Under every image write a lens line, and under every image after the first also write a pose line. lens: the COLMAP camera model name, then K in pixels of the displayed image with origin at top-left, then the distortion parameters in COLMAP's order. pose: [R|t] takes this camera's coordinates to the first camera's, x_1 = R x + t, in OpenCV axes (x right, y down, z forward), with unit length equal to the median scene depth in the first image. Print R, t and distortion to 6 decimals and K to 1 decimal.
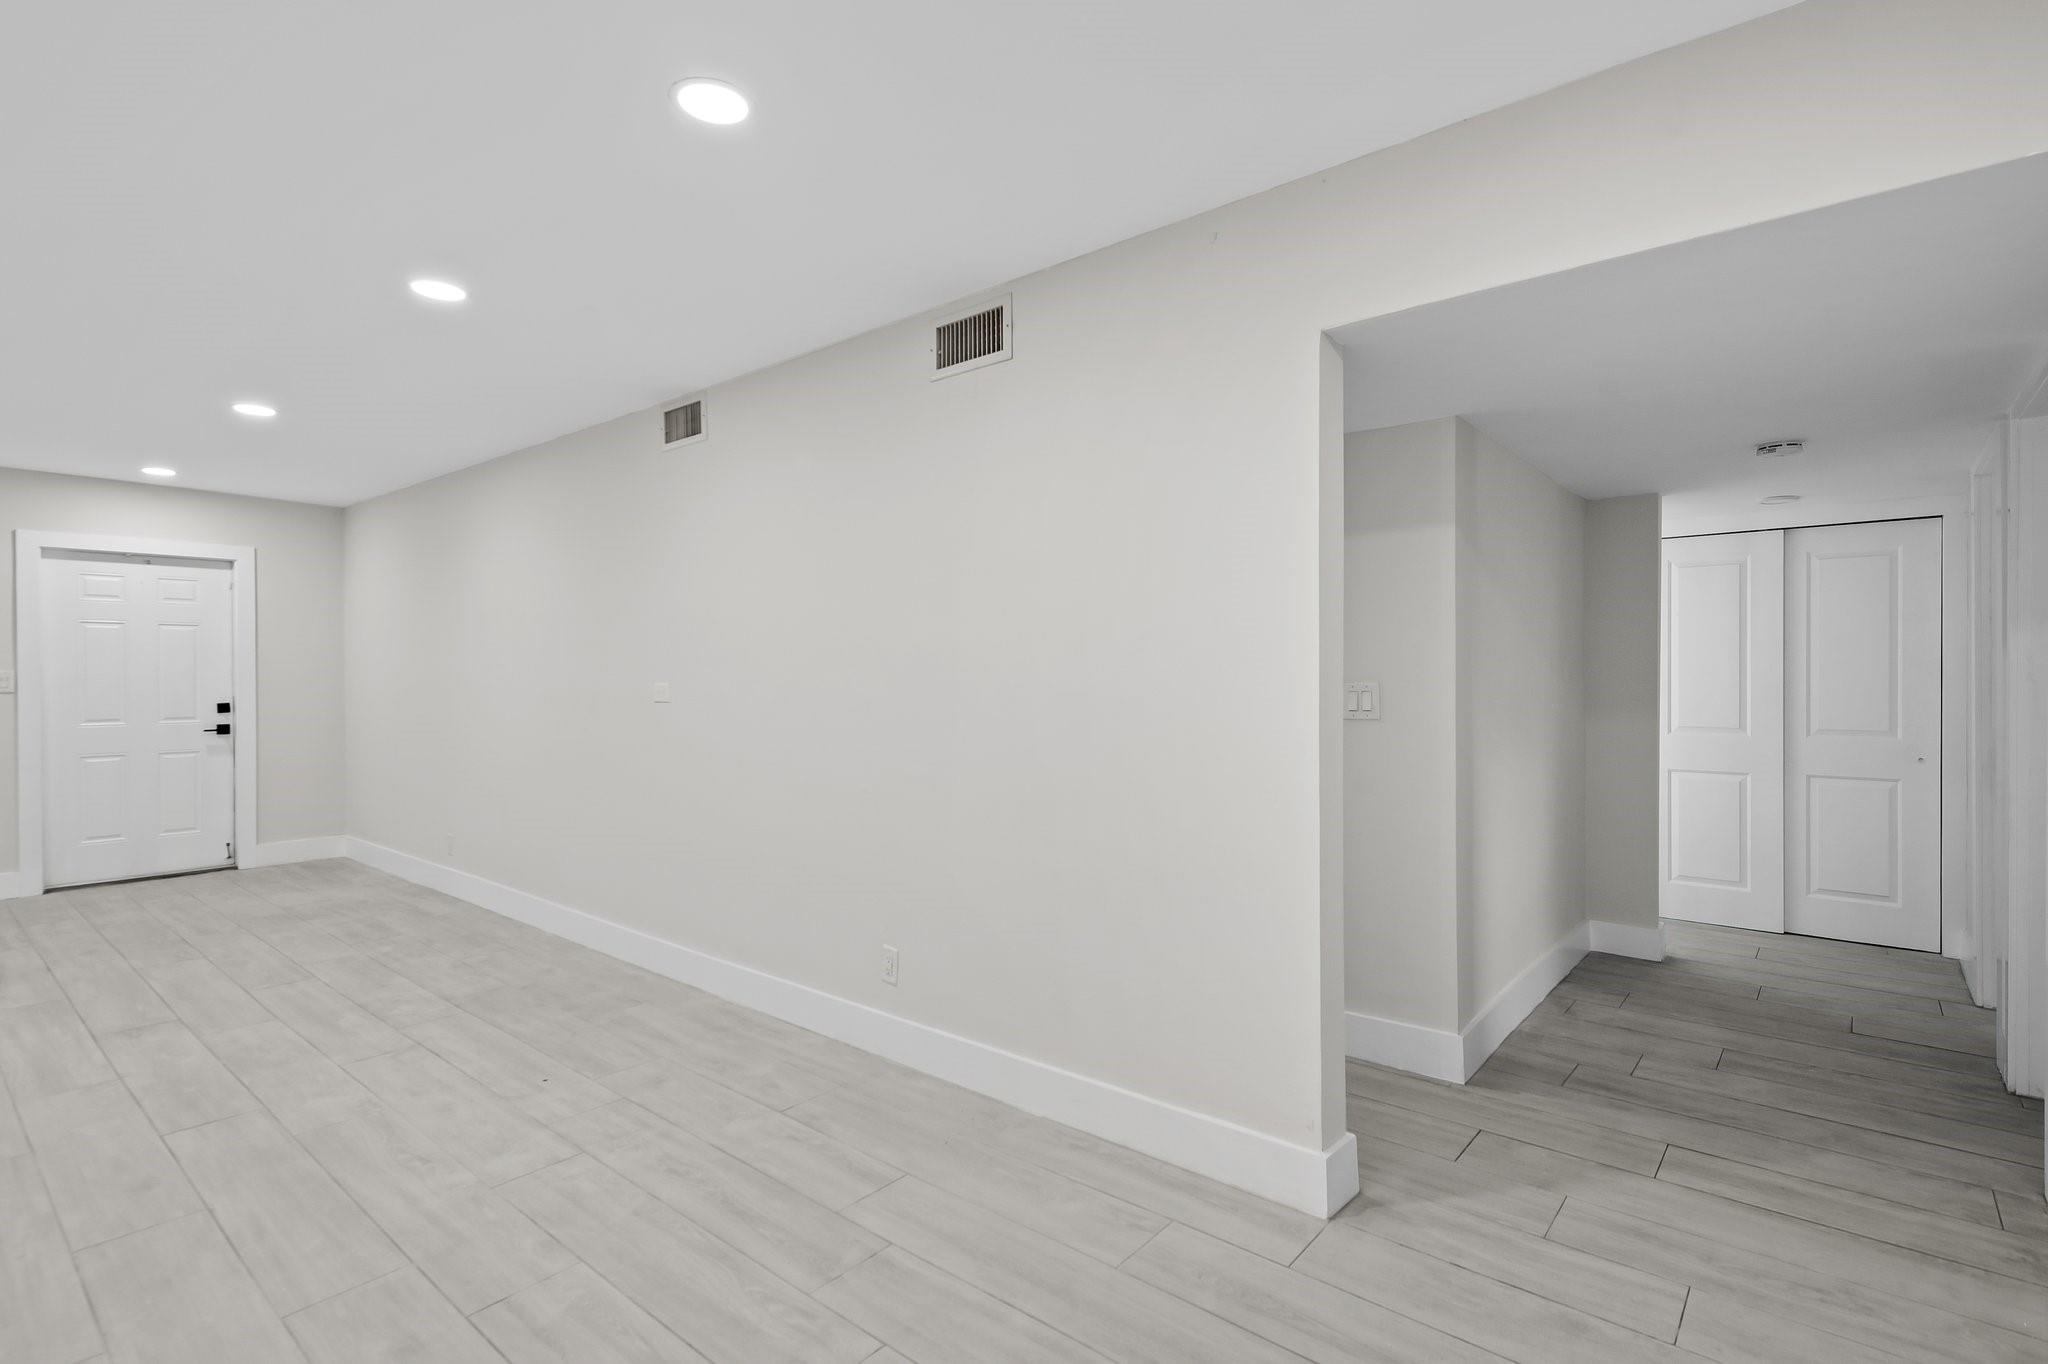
lens RADIAL K [[959.8, 0, 1022.4], [0, 959.8, 676.8], [0, 0, 1]] dist [0.022905, -0.001194]
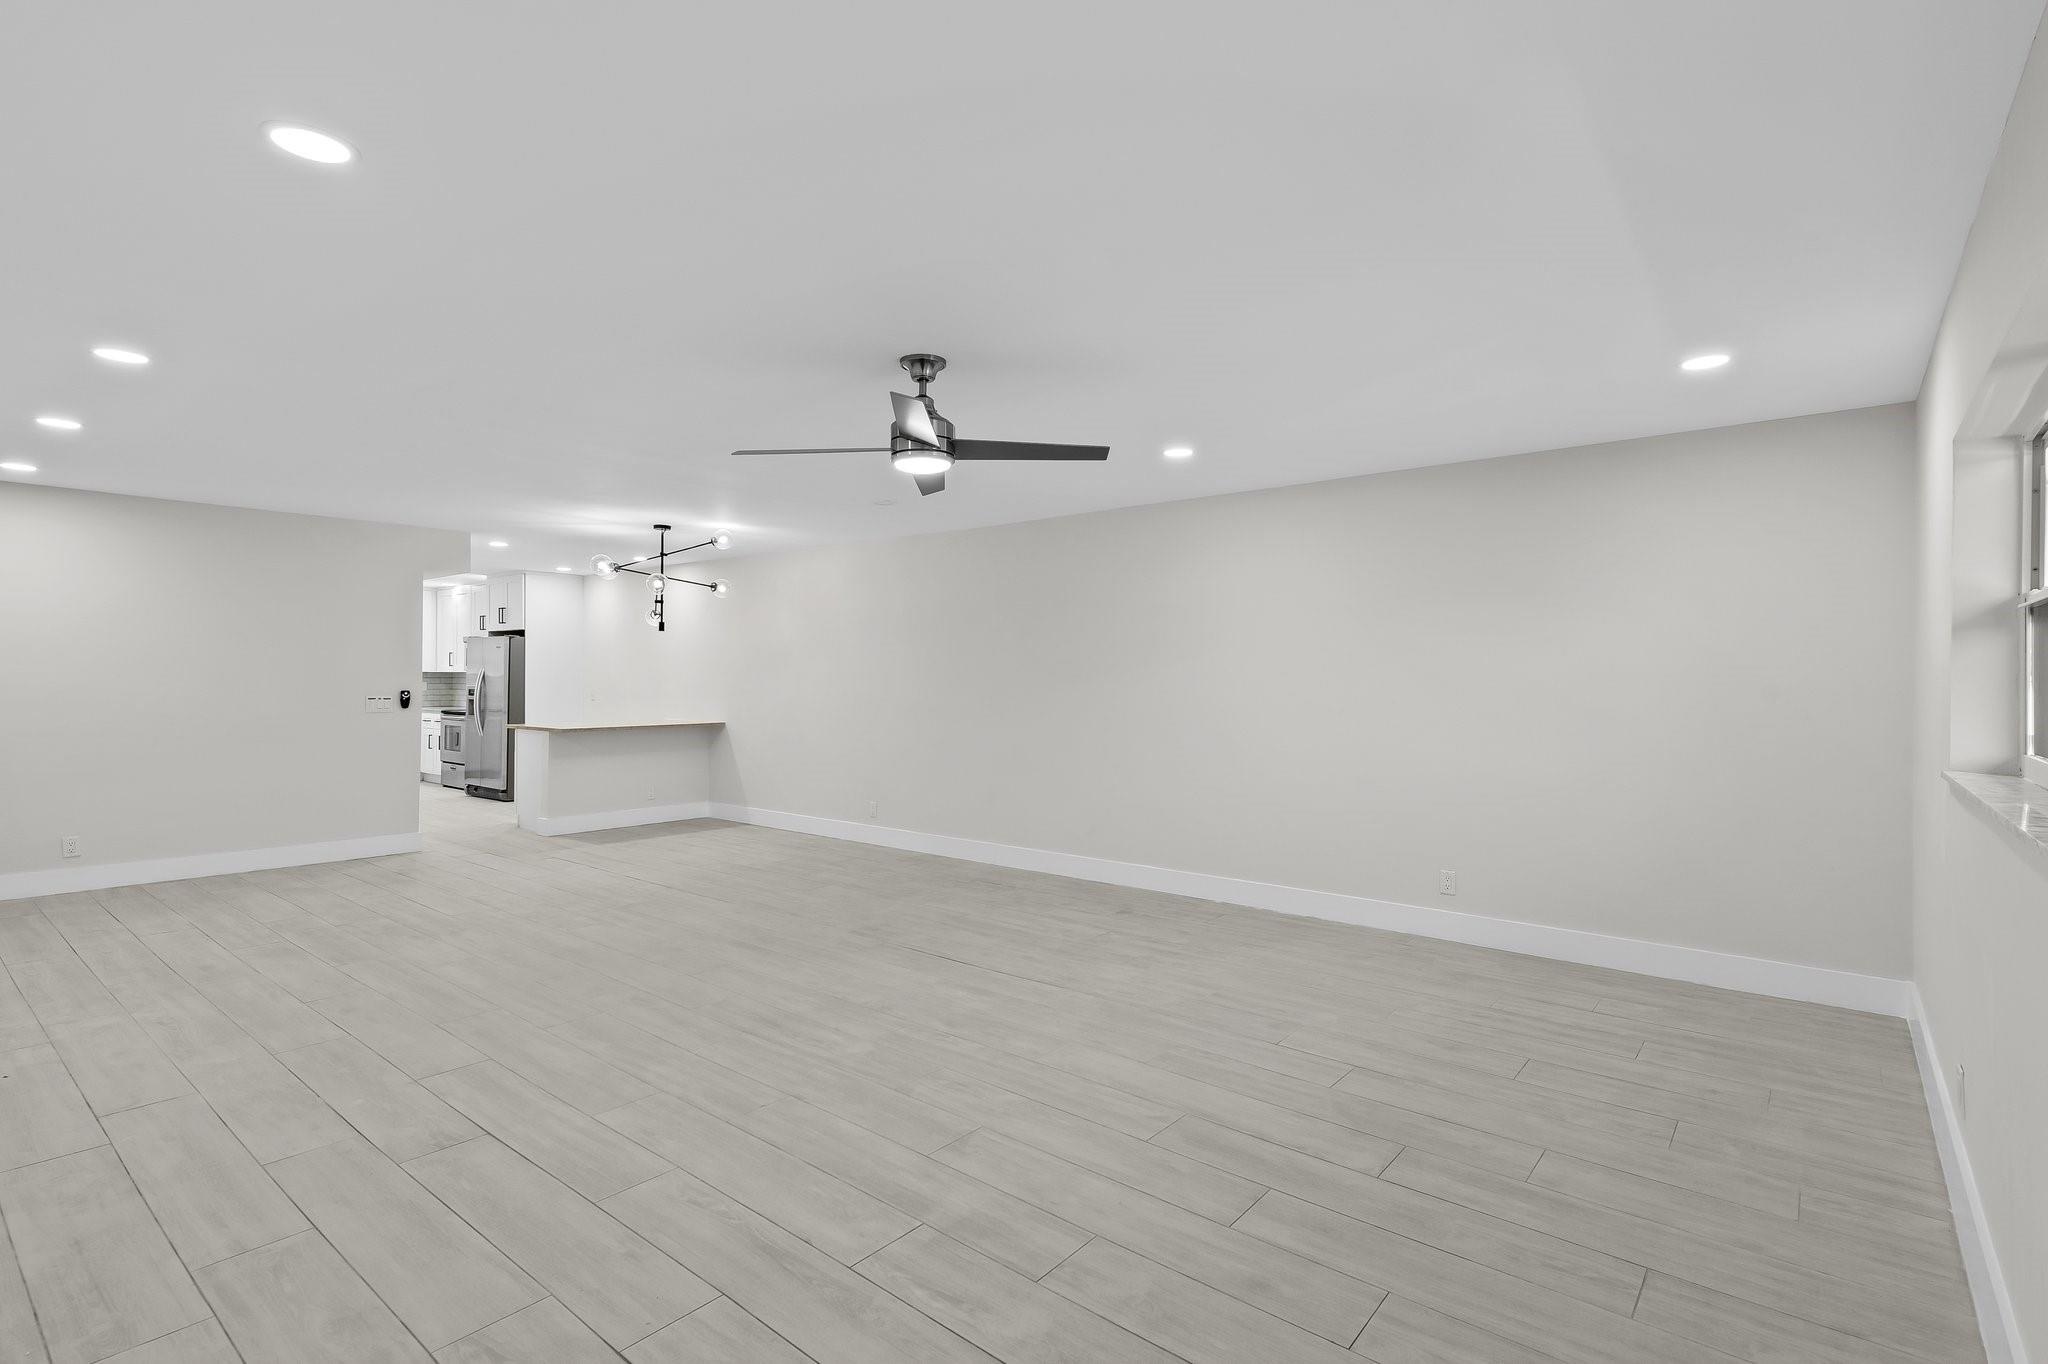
lens RADIAL K [[959.8, 0, 1022.4], [0, 959.8, 676.8], [0, 0, 1]] dist [0.022905, -0.001194]
pose [[-0.999939, 0.003878, -0.010350, -1.074400], [0.003842, 0.999987, 0.003446, -0.012083], [0.010364, 0.003406, -0.999940, 1.406512]]
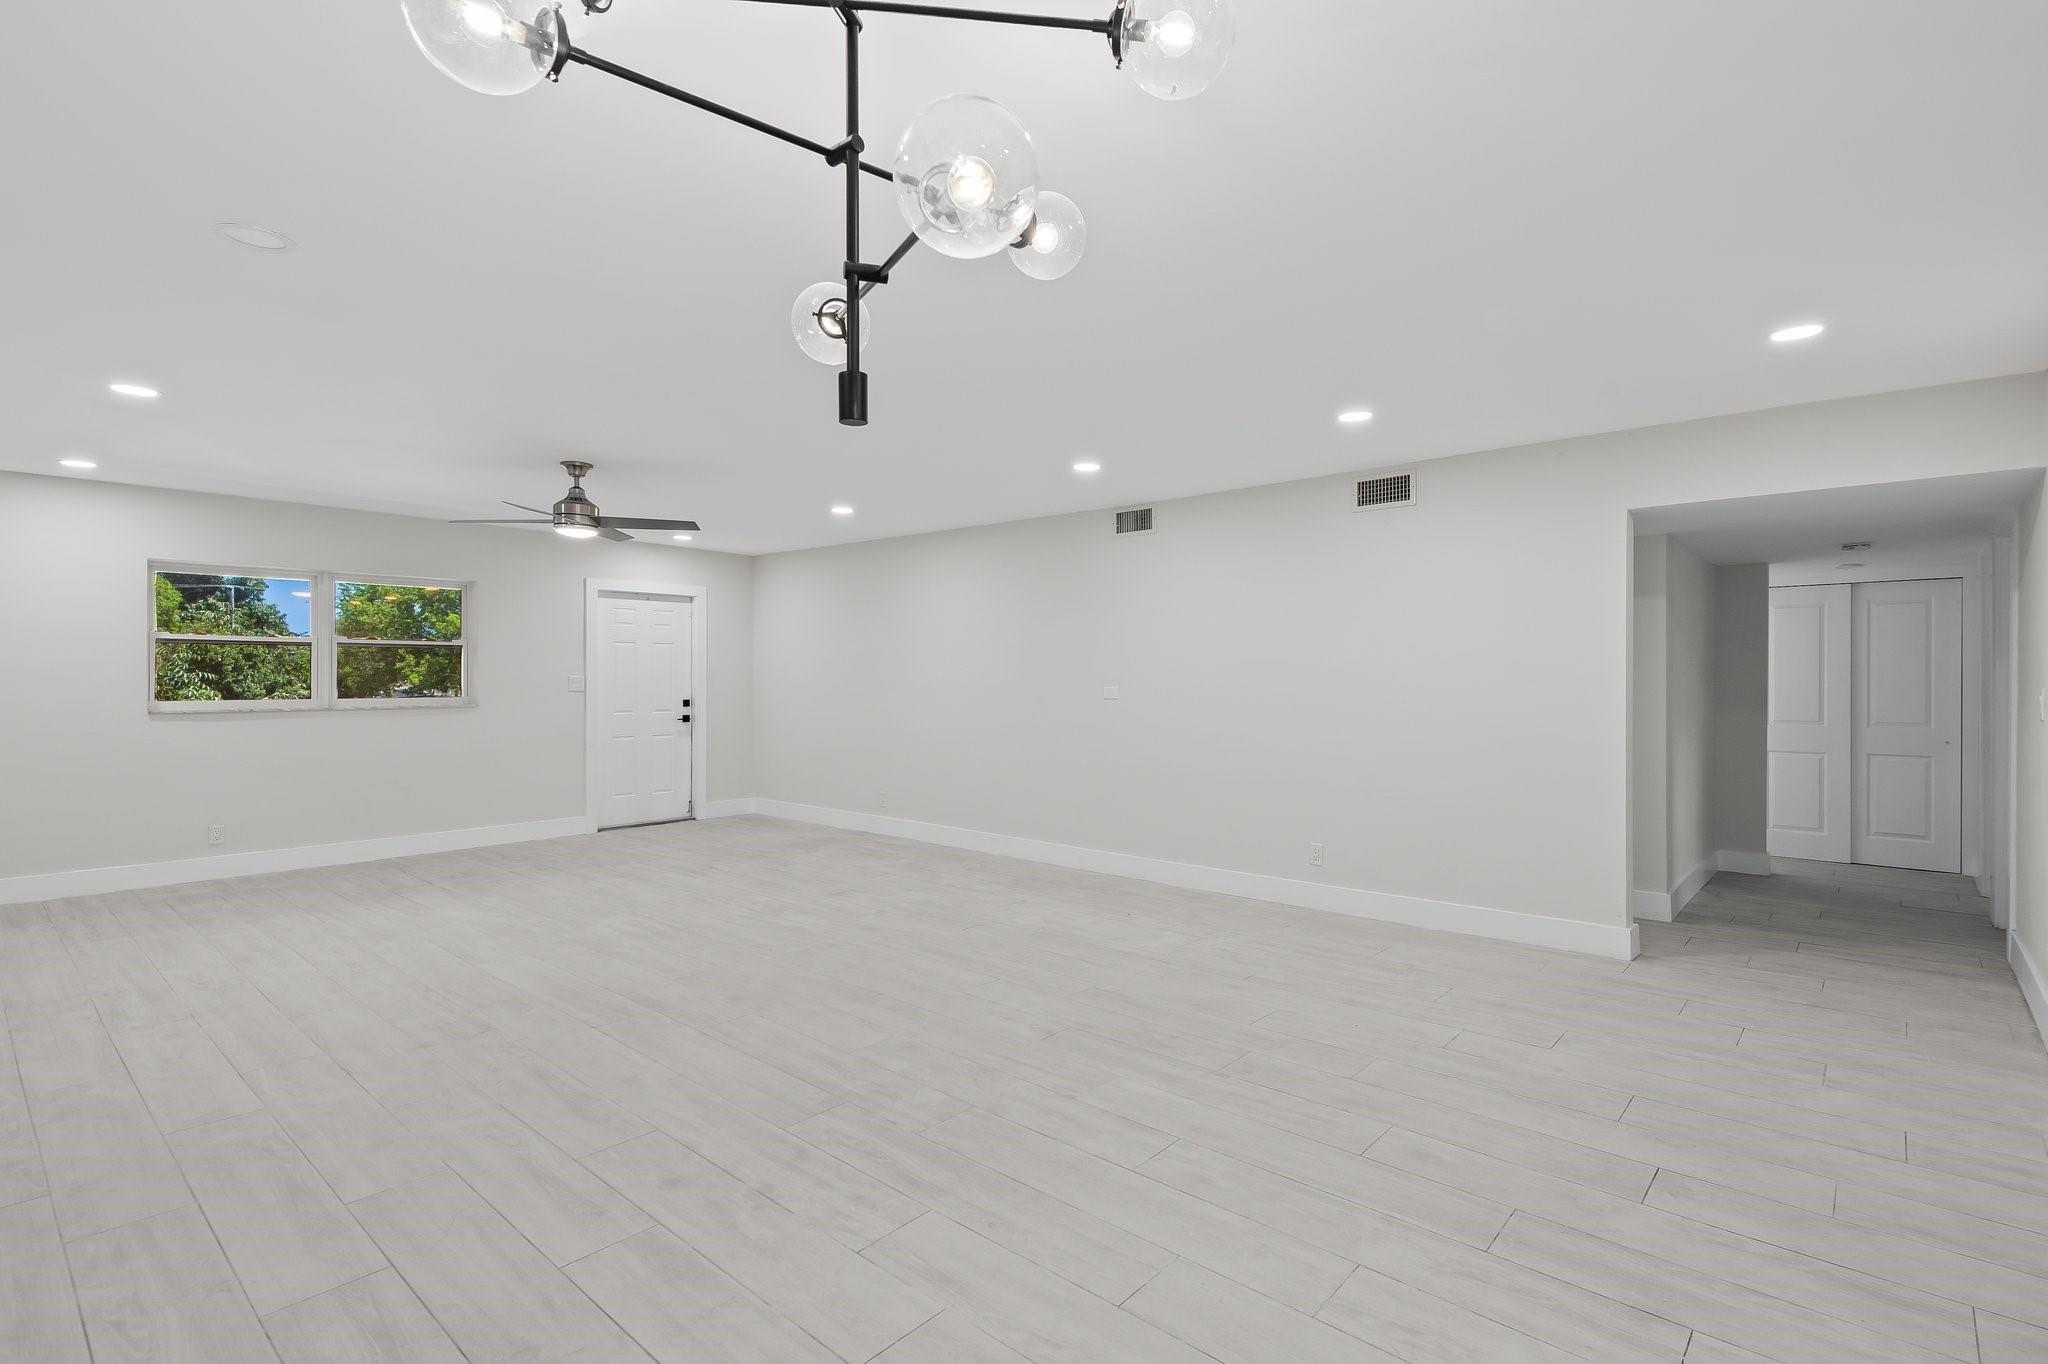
lens RADIAL K [[959.8, 0, 1022.4], [0, 959.8, 676.8], [0, 0, 1]] dist [0.022905, -0.001194]
pose [[0.999768, 0.004223, -0.021103, -0.437083], [-0.004310, 0.999982, -0.004083, -0.002545], [0.021085, 0.004173, 0.999769, -0.496288]]
